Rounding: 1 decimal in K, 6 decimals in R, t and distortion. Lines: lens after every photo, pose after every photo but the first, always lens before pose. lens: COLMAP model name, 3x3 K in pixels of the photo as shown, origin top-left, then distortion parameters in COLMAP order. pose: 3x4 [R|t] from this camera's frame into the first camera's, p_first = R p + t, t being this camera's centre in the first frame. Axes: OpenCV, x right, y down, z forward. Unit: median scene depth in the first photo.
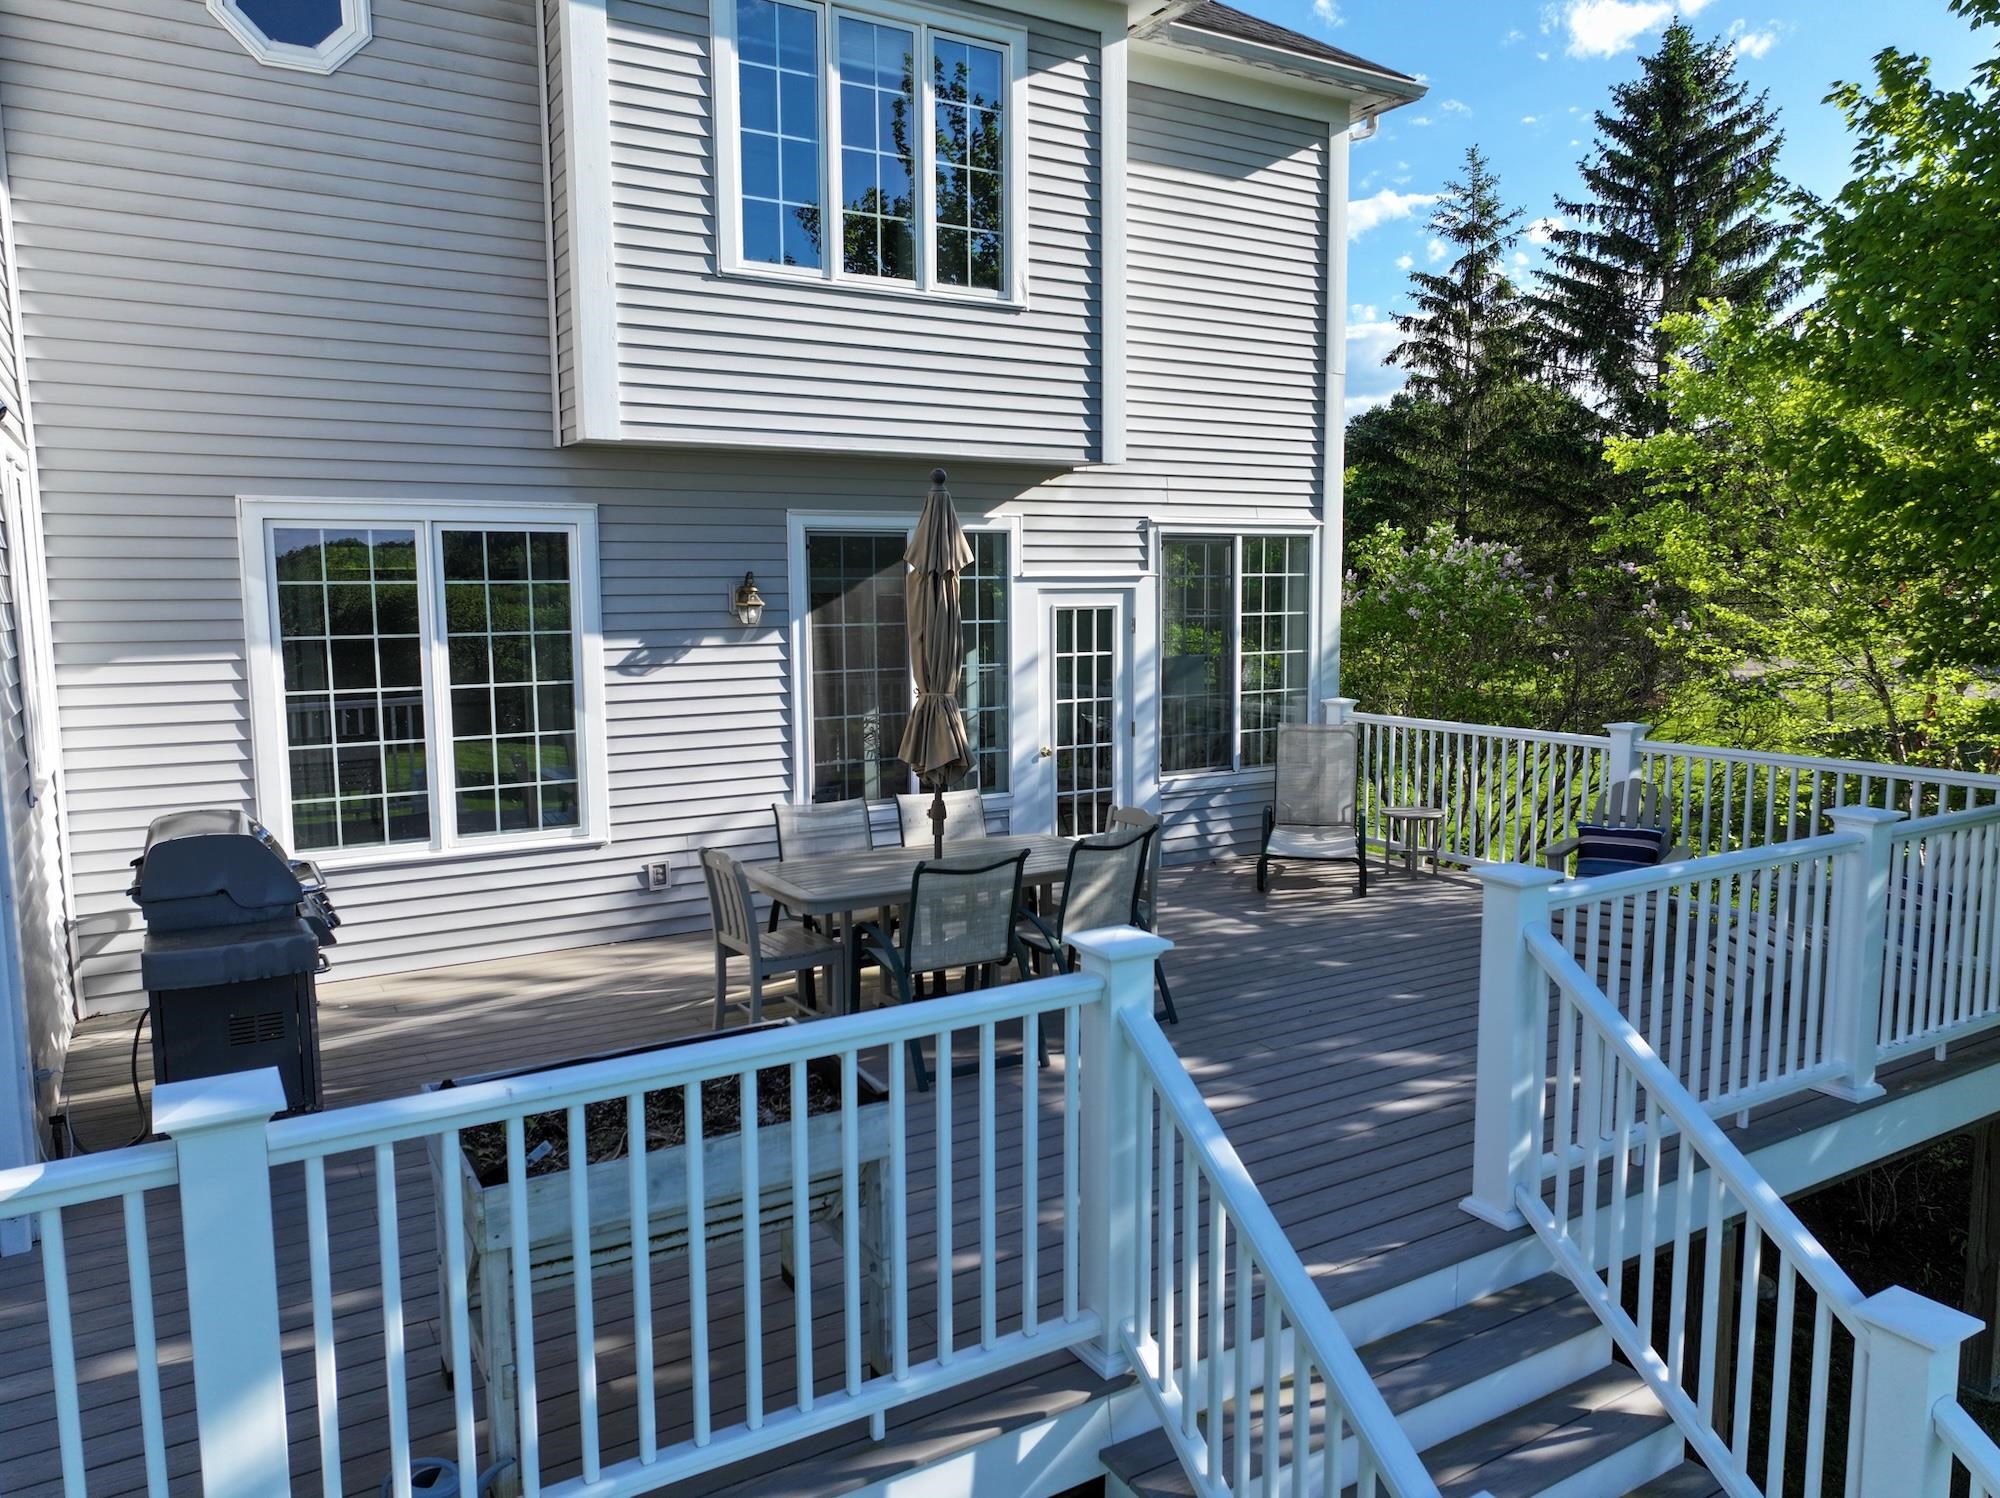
lens RADIAL K [[1433.2, 0, 1000.0], [0, 1433.2, 749.0], [0, 0, 1]] dist [-0.004354, -0.002054]
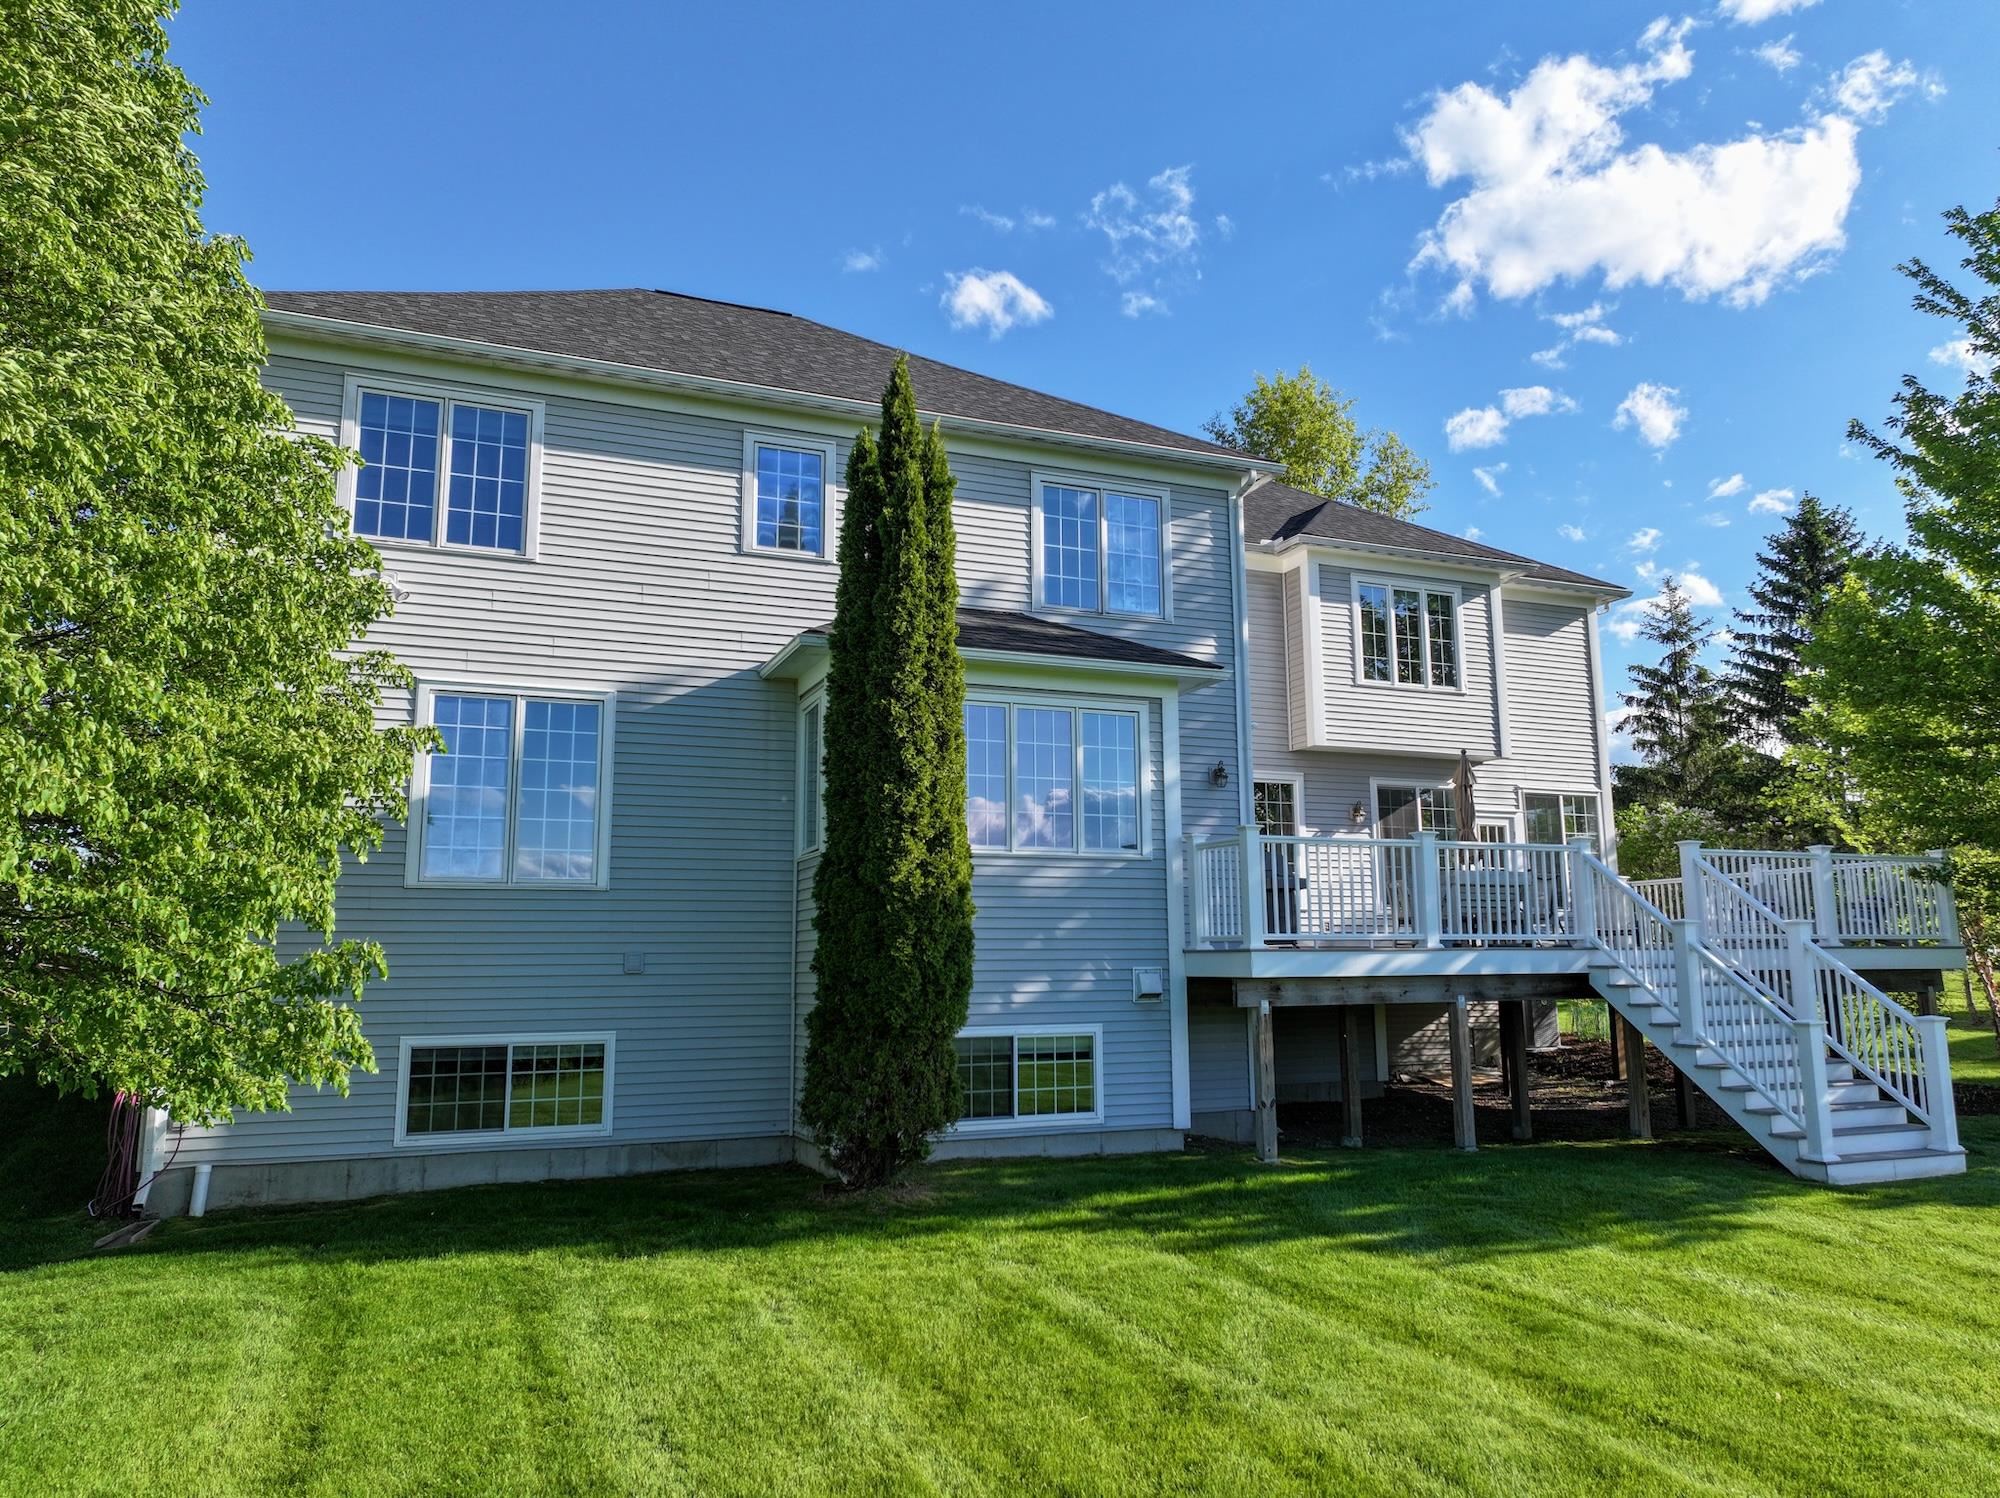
lens RADIAL K [[1382.2, 0, 1000.0], [0, 1382.2, 749.0], [0, 0, 1]] dist [0.001868, 0.002933]
pose [[0.987051, -0.026650, -0.158177, -0.116722], [-0.016475, 0.964043, -0.265234, 0.122268], [0.159558, 0.264406, 0.951121, -0.390722]]
